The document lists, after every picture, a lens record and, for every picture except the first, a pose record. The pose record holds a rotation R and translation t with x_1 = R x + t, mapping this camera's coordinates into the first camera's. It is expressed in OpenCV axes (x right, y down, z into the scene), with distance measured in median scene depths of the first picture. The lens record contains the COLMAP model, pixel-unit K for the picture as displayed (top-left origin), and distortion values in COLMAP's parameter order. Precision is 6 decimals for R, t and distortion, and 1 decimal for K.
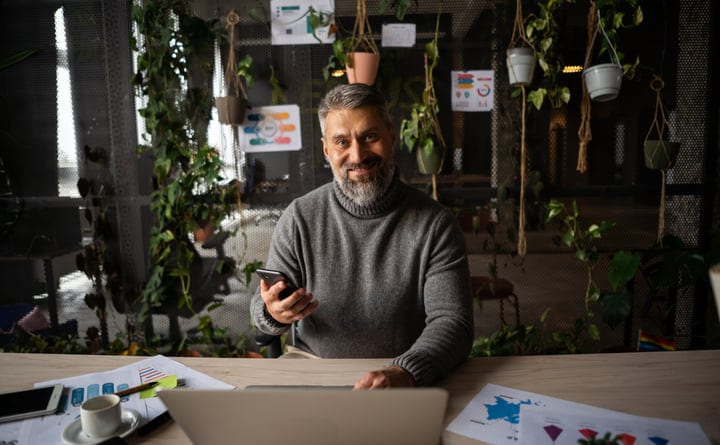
lens RADIAL K [[489.0, 0, 345.4], [0, 489.0, 221.1], [0, 0, 1]] dist [-0.047995, -0.000472]
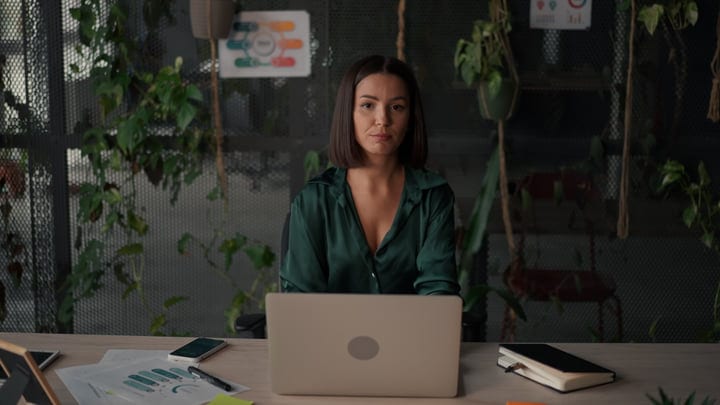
lens RADIAL K [[1090.4, 0, 347.5], [0, 1090.4, 201.4], [0, 0, 1]] dist [0.025717, 0.067599]
pose [[0.999215, 0.026031, 0.029856, -0.083387], [-0.027525, 0.998329, 0.050800, -0.052179], [-0.028484, -0.051582, 0.998262, -0.569359]]
